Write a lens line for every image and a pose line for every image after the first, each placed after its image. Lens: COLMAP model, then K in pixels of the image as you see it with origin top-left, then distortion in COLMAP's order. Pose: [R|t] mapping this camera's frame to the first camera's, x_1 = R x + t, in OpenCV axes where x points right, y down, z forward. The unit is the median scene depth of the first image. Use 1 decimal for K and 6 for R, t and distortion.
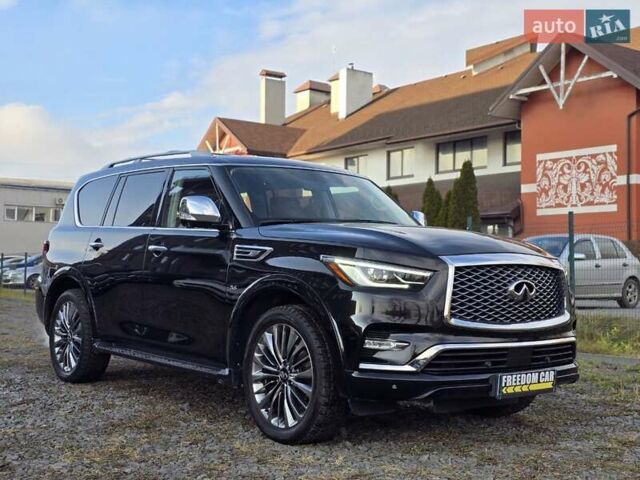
lens RADIAL K [[901.6, 0, 318.8], [0, 901.6, 239.0], [0, 0, 1]] dist [0.049307, 0.000000]
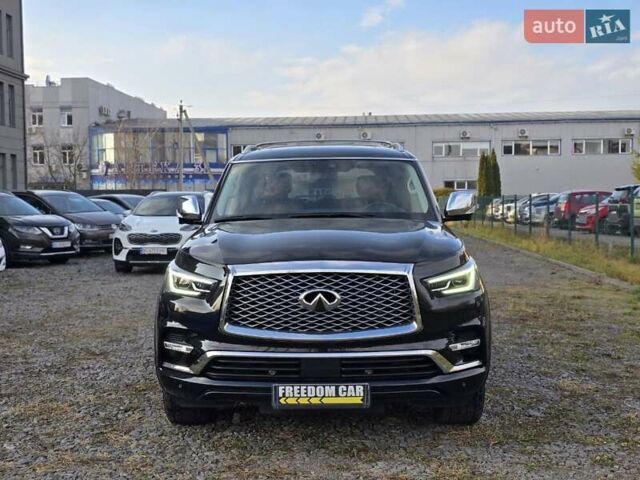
lens RADIAL K [[901.6, 0, 313.1], [0, 901.6, 239.1], [0, 0, 1]] dist [0.049307, 0.000000]
pose [[0.771063, 0.010934, -0.636665, 0.842290], [0.041592, 0.996853, 0.067491, -0.073947], [0.635400, -0.078520, 0.768181, 0.266696]]
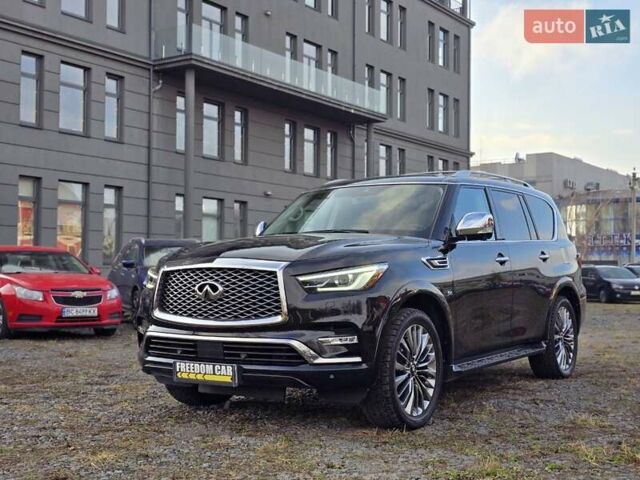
lens RADIAL K [[901.6, 0, 319.2], [0, 901.6, 240.5], [0, 0, 1]] dist [0.049307, 0.000000]
pose [[0.297013, -0.049837, -0.953572, 1.361545], [0.030693, 0.998619, -0.042632, 0.047121], [0.954380, -0.016606, 0.298133, 0.808125]]
